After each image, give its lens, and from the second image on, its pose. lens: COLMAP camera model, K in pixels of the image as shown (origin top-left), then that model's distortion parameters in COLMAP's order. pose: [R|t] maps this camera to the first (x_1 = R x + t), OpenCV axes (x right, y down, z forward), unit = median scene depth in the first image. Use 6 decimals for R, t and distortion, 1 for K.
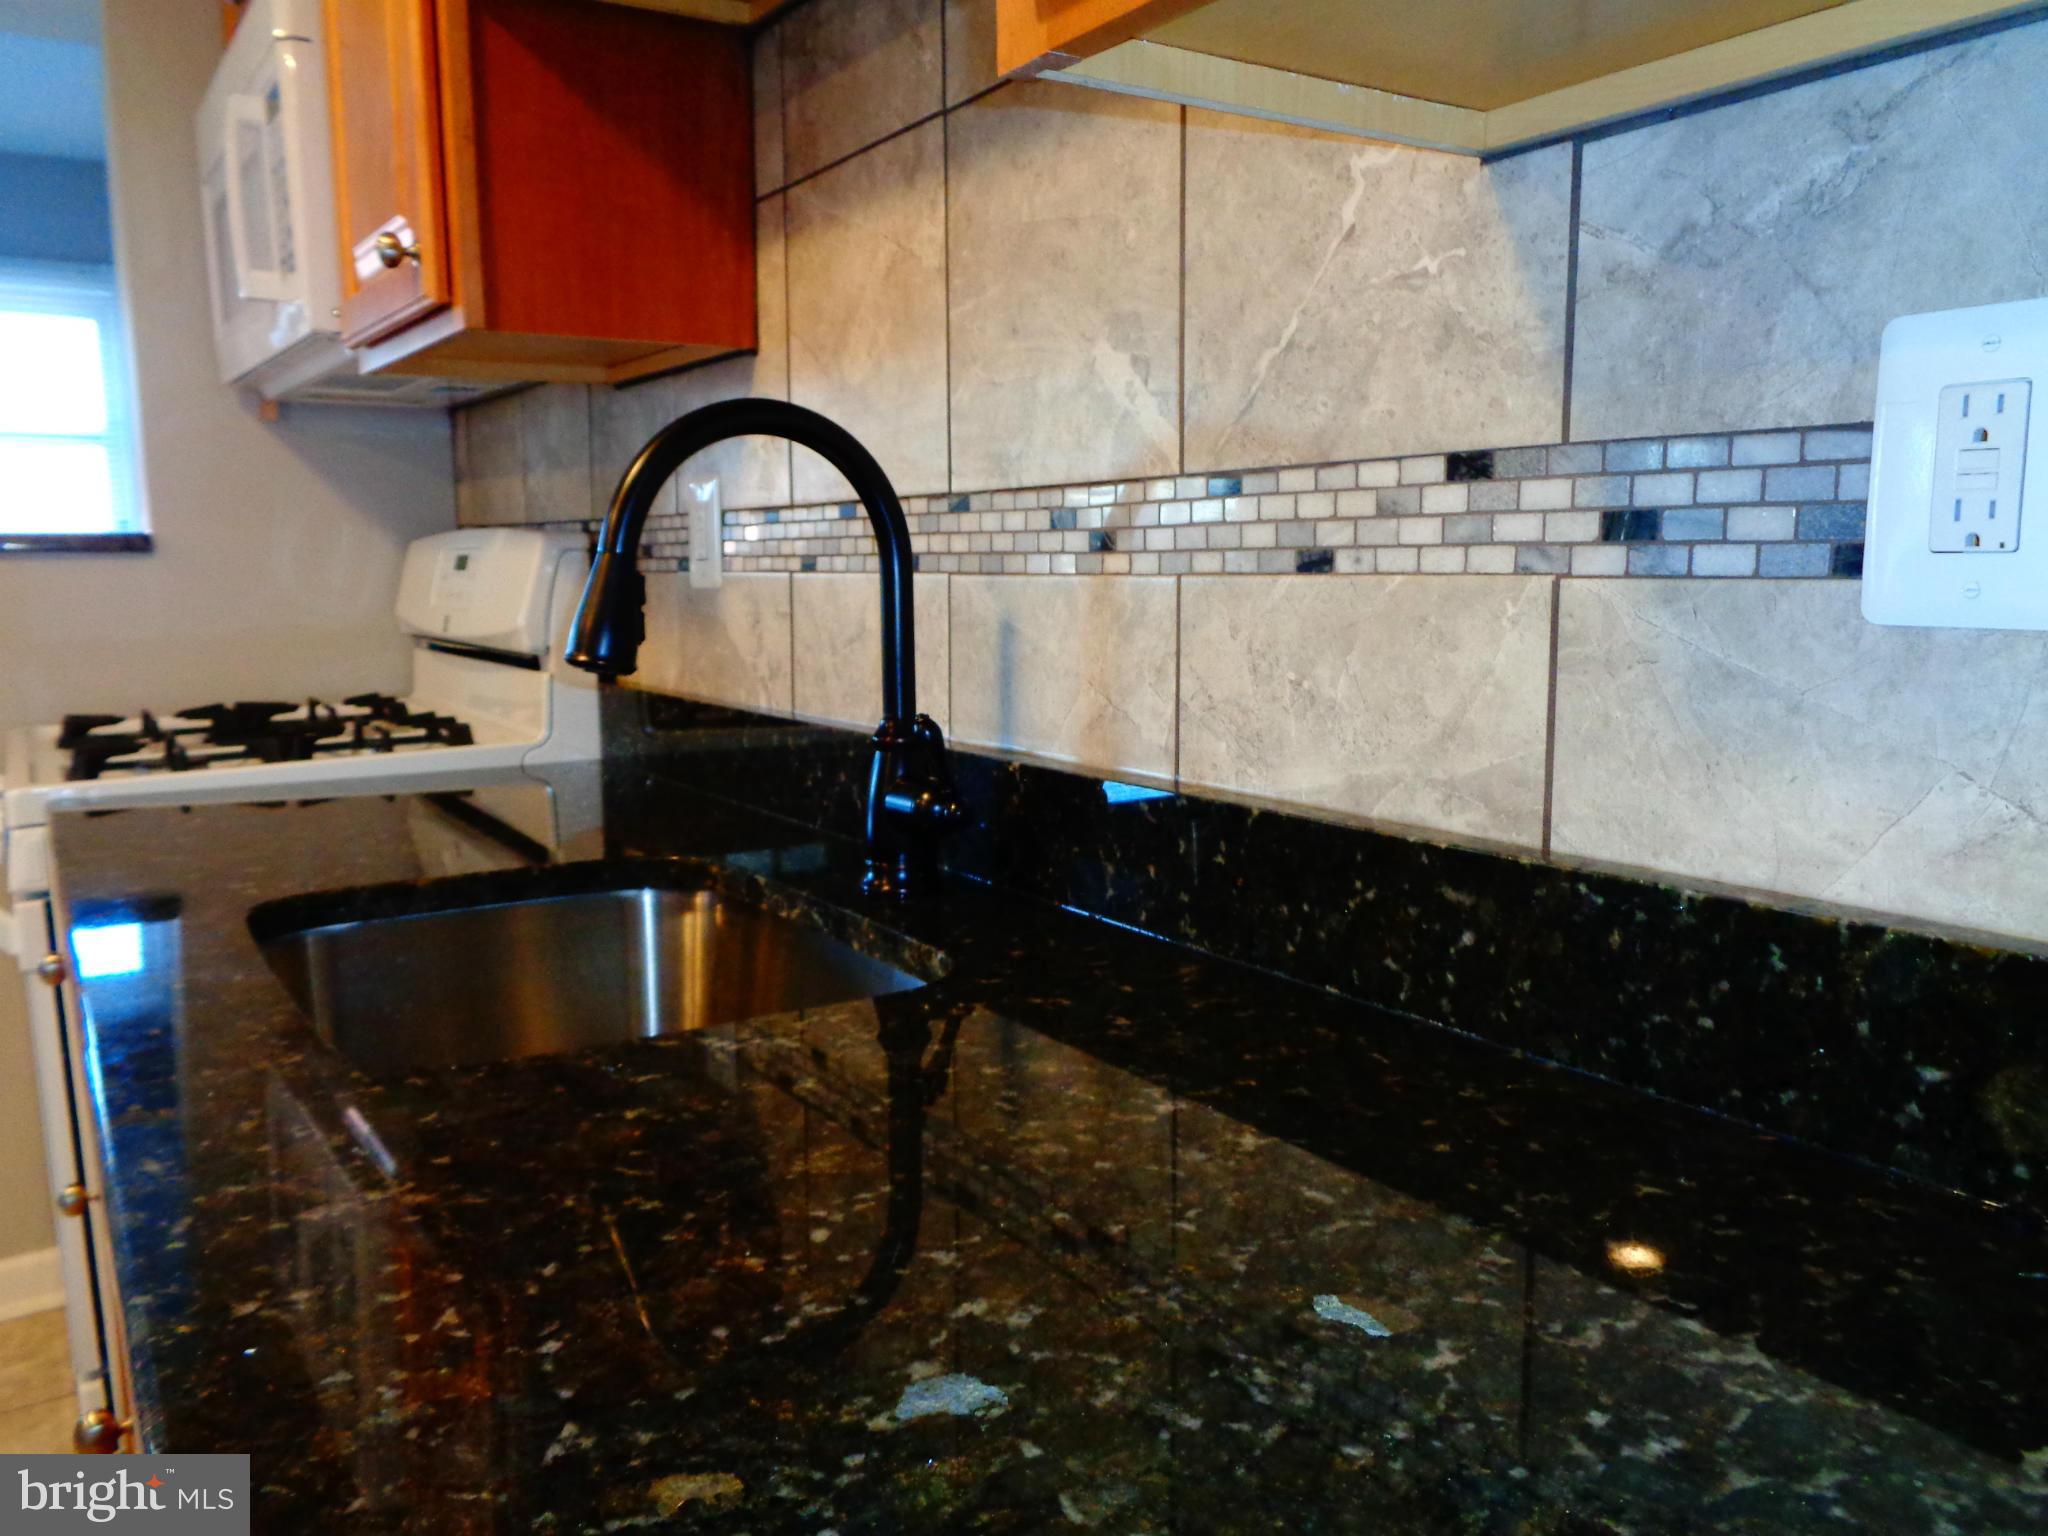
lens RADIAL K [[1533.2, 0, 1024.0], [0, 1533.2, 768.0], [0, 0, 1]] dist [0.003498, 0.000380]
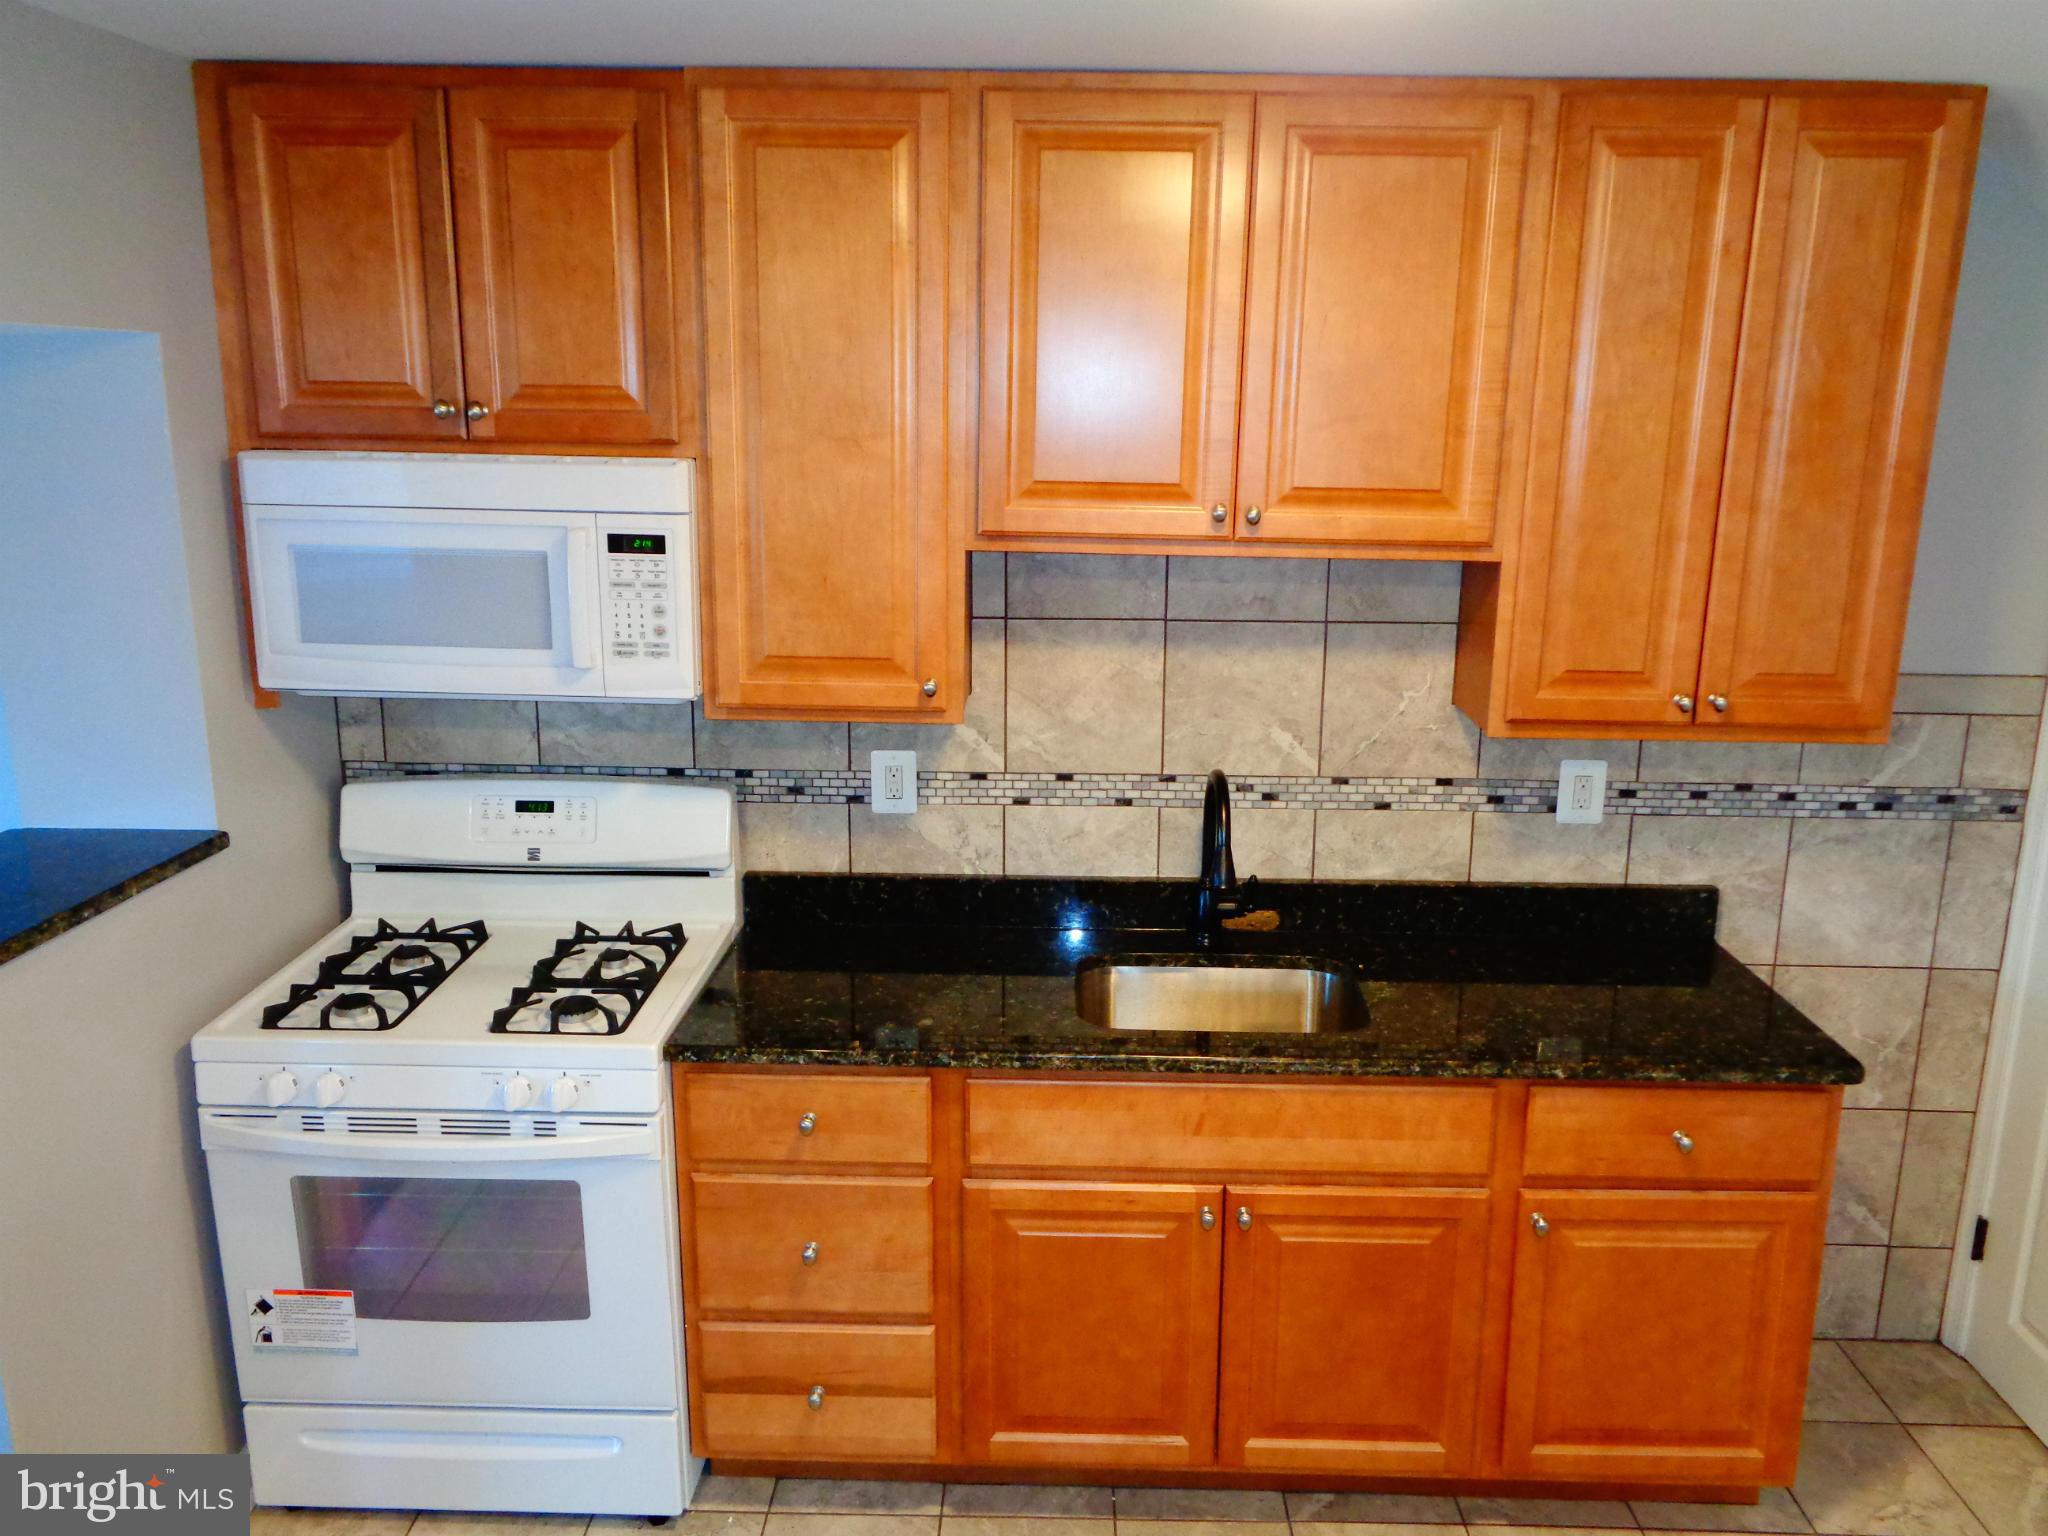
lens RADIAL K [[1533.2, 0, 1024.0], [0, 1533.2, 768.0], [0, 0, 1]] dist [0.003498, 0.000380]
pose [[0.575775, -0.178789, 0.797820, -2.815841], [0.099972, 0.983871, 0.148334, -0.770243], [-0.811473, -0.005647, 0.584363, -0.275941]]
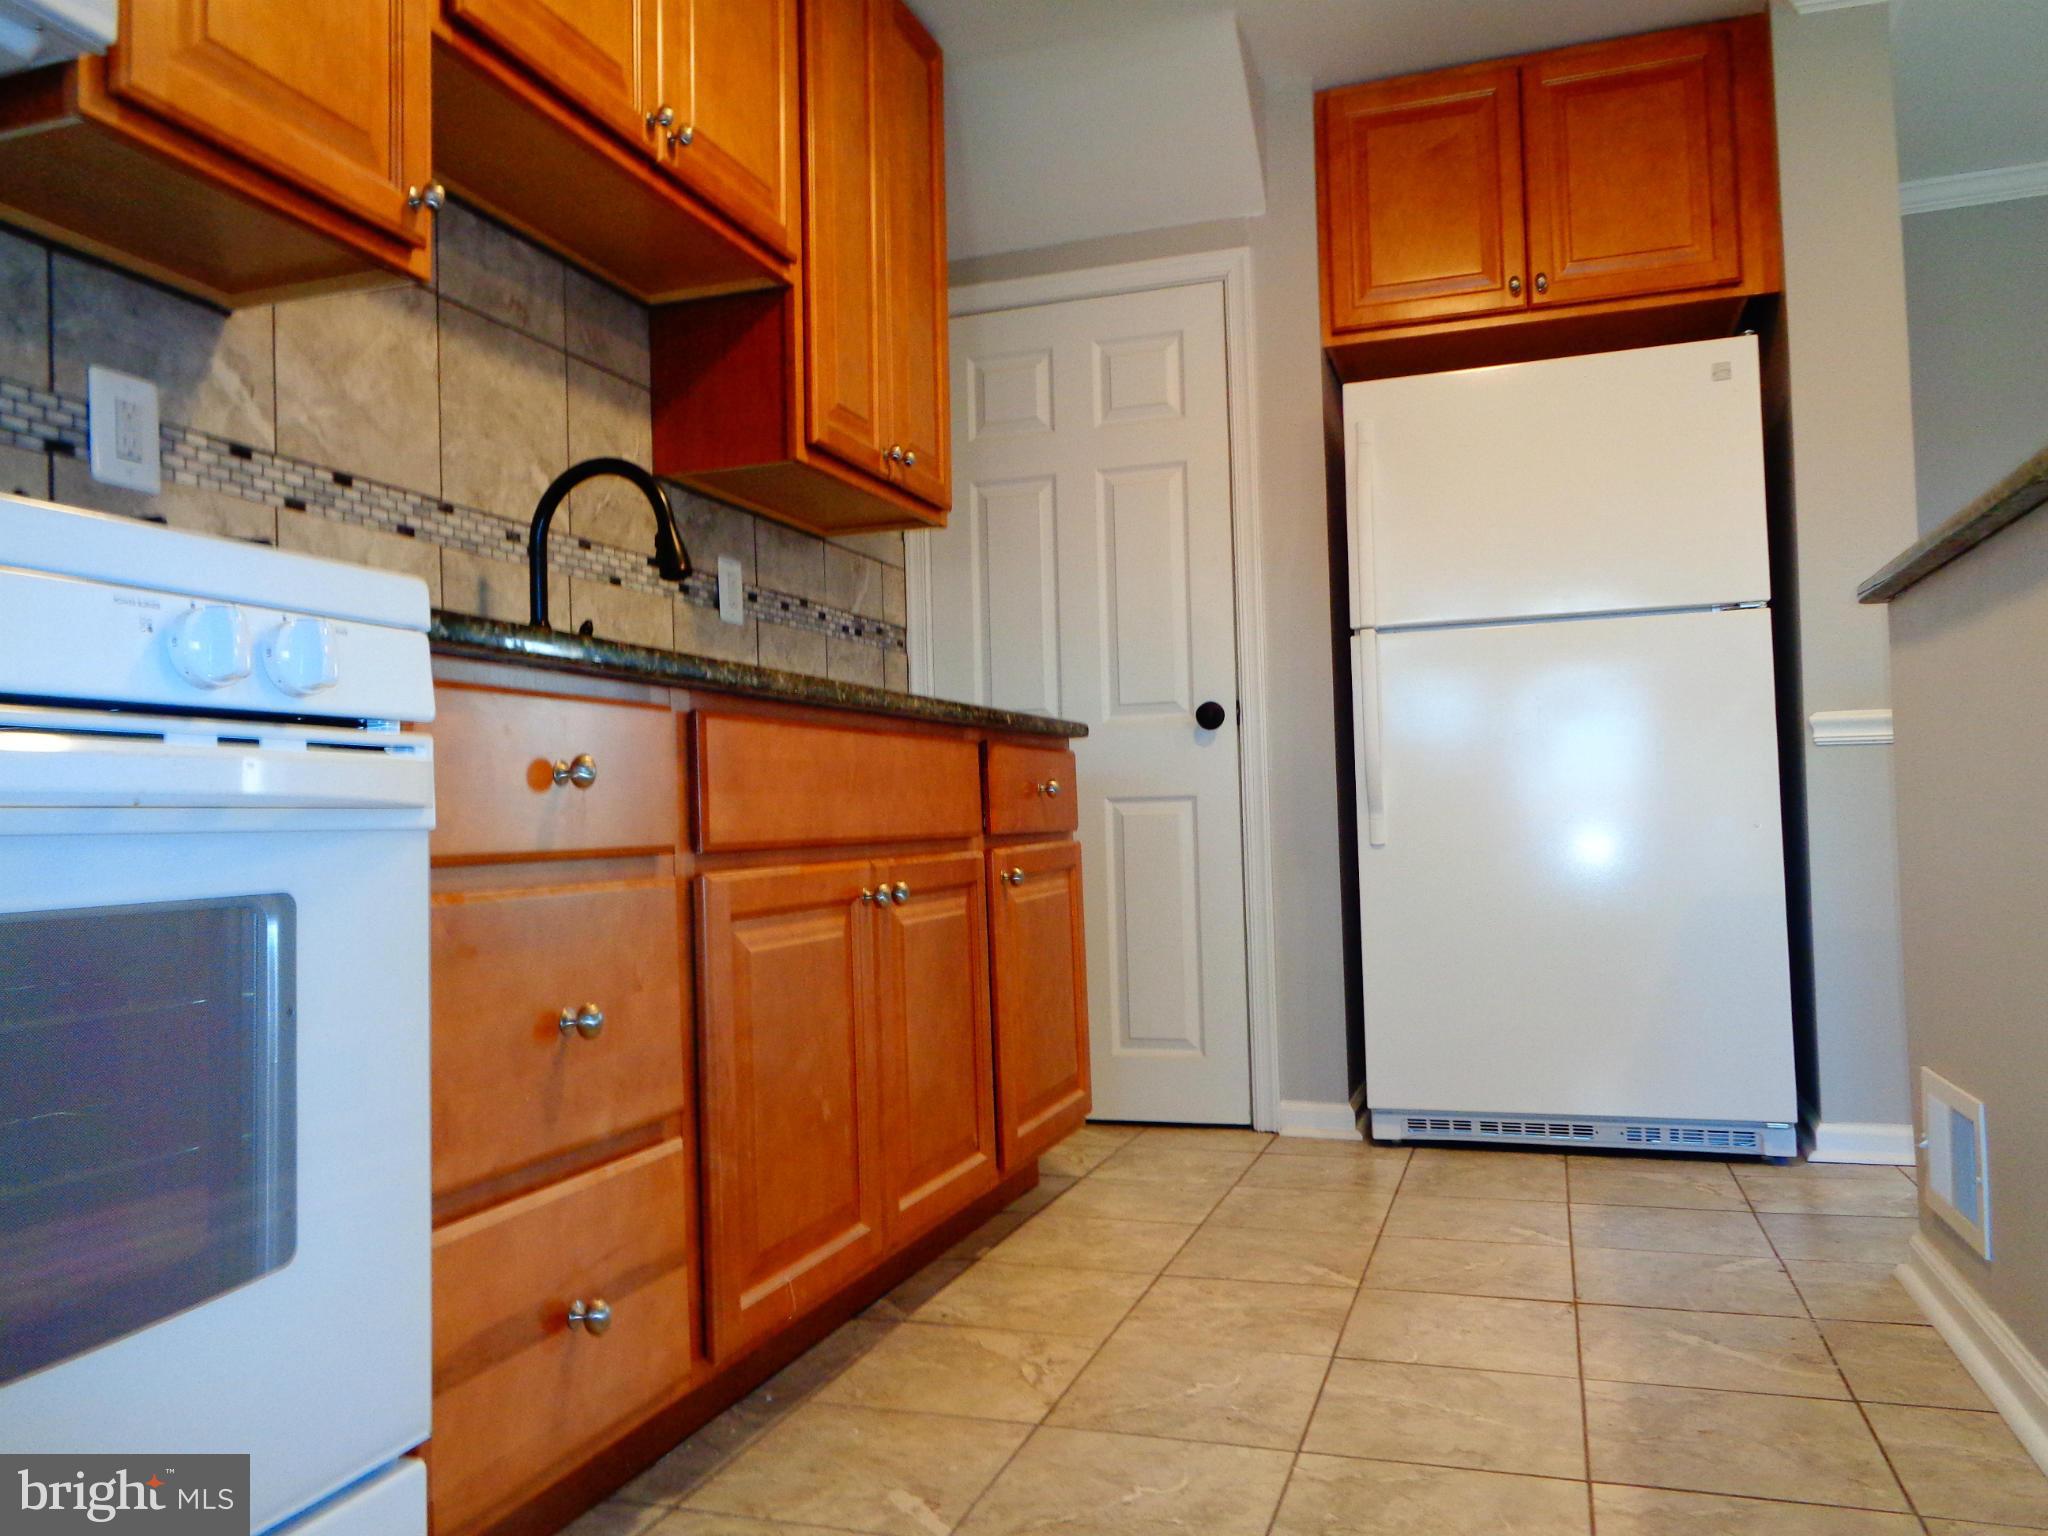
lens RADIAL K [[1533.2, 0, 1024.0], [0, 1533.2, 768.0], [0, 0, 1]] dist [0.003498, 0.000380]
pose [[-0.607344, 0.054365, 0.792577, -2.506176], [0.141319, 0.989138, 0.040444, 0.199594], [-0.781769, 0.136569, -0.608429, 2.187506]]
